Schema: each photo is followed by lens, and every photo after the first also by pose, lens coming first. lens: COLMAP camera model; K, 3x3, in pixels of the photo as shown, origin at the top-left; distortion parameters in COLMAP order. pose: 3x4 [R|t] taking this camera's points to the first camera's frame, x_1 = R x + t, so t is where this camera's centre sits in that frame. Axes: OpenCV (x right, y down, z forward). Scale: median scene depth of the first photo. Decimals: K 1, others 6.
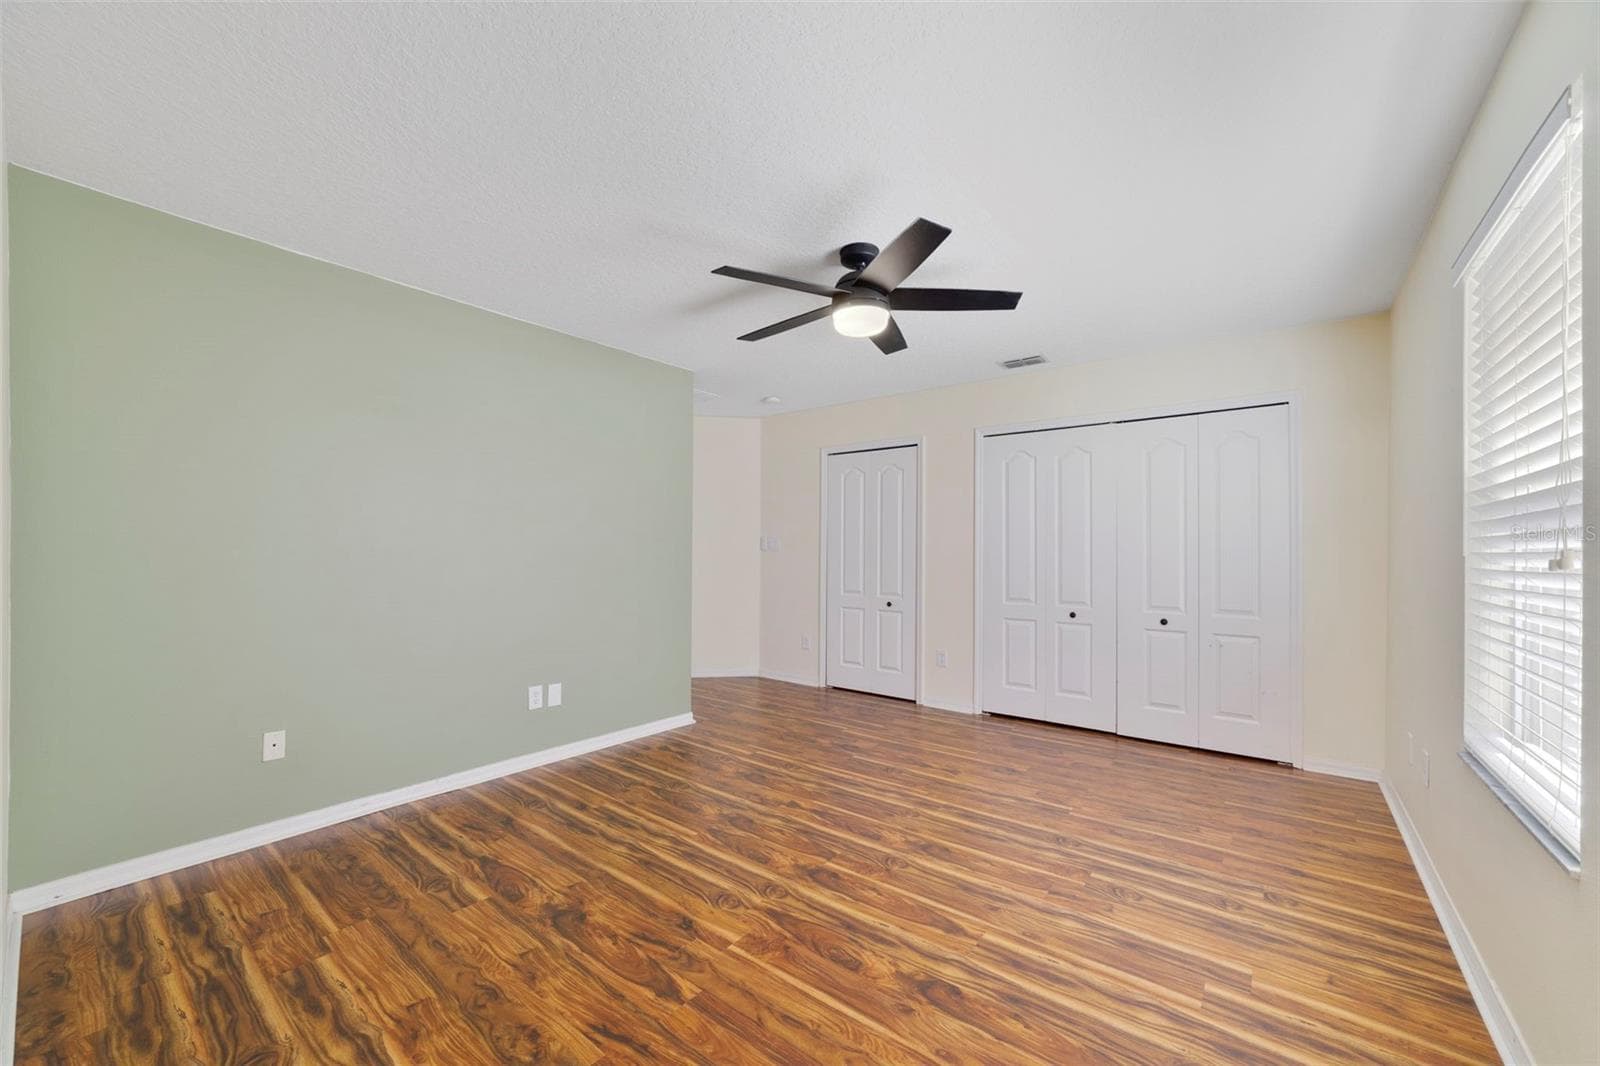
lens RADIAL K [[602.4, 0, 801.0], [0, 602.4, 543.5], [0, 0, 1]] dist [0.000649, 0.000071]
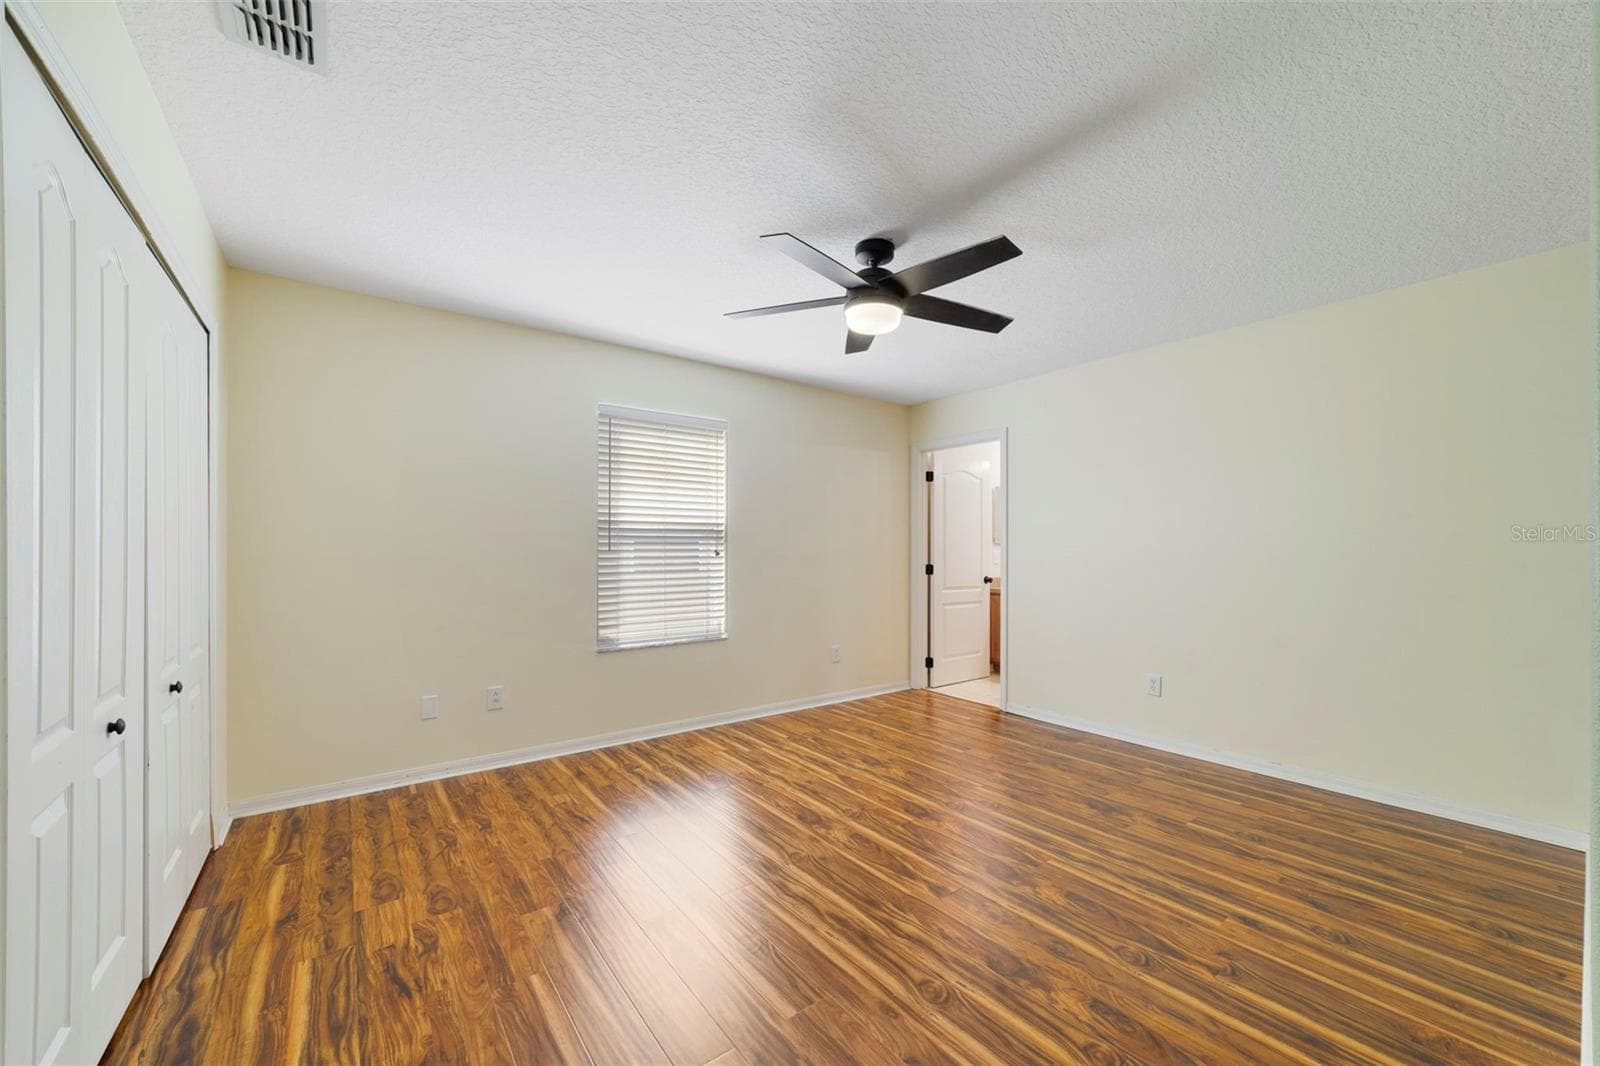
lens RADIAL K [[602.4, 0, 802.2], [0, 602.4, 545.3], [0, 0, 1]] dist [0.000649, 0.000071]
pose [[-0.966738, -0.004706, 0.255724, -0.049239], [-0.010754, 0.999694, -0.022259, 0.028995], [-0.255541, -0.024268, -0.966494, 2.240747]]
